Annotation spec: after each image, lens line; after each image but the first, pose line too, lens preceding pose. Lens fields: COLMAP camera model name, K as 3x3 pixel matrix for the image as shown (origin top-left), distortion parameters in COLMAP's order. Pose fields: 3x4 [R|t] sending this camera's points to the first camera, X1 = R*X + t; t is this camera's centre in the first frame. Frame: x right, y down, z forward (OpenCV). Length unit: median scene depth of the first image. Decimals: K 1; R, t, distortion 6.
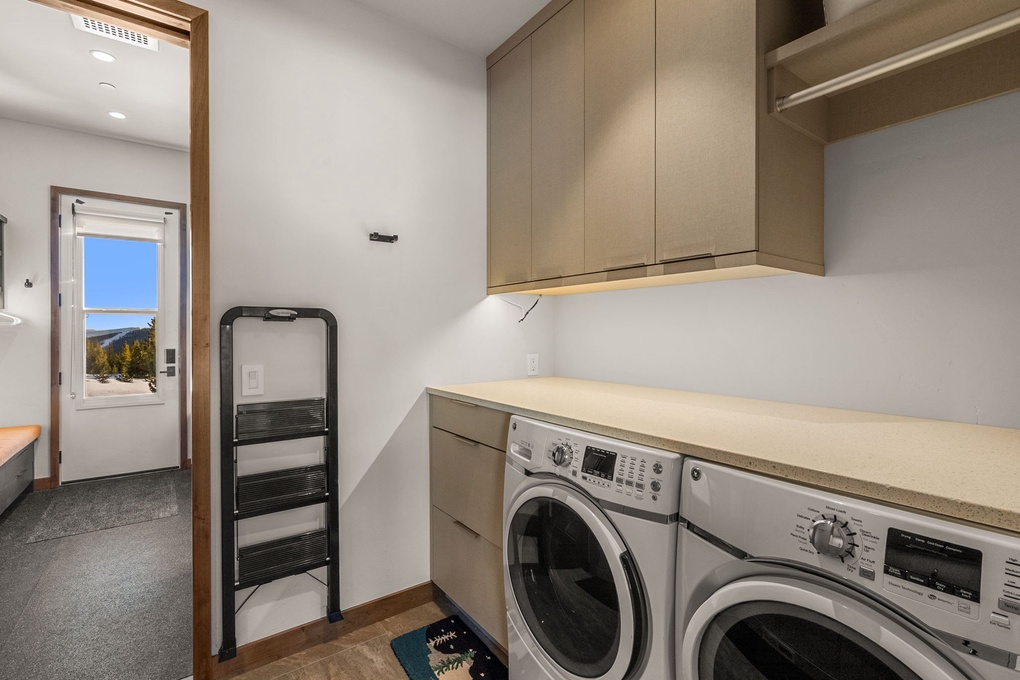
lens RADIAL K [[472.4, 0, 510.4], [0, 472.4, 337.5], [0, 0, 1]] dist [0.000870, 0.000144]
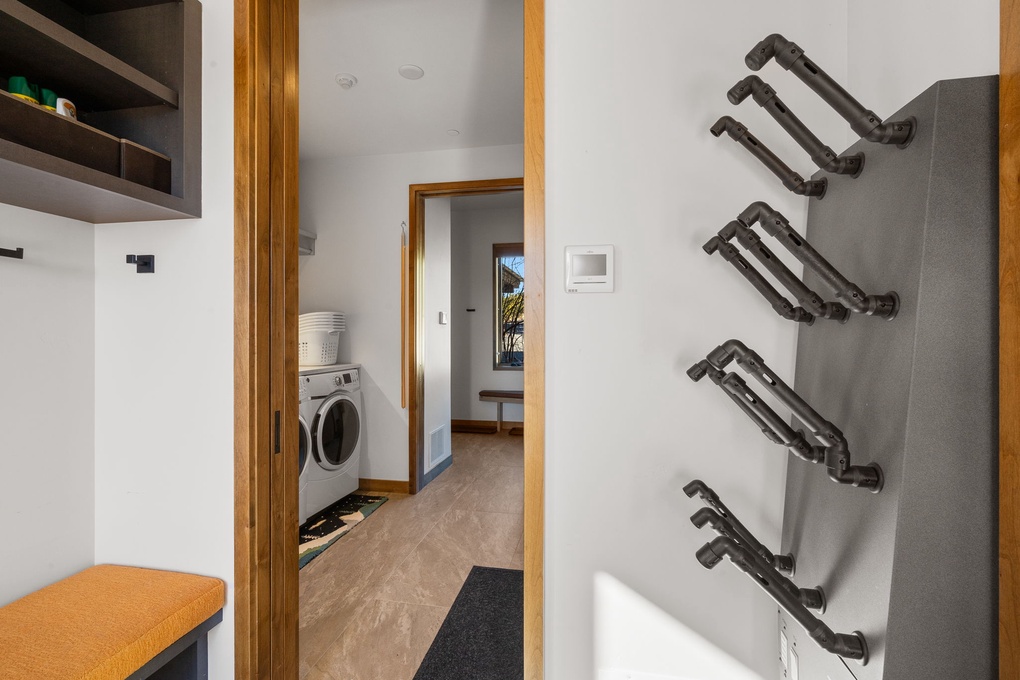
lens RADIAL K [[472.4, 0, 509.2], [0, 472.4, 338.0], [0, 0, 1]] dist [0.000870, 0.000144]
pose [[-0.687642, -0.004487, 0.726036, -3.609507], [0.003162, 0.999953, 0.009175, 0.008109], [-0.726043, 0.008605, -0.687595, 2.951721]]
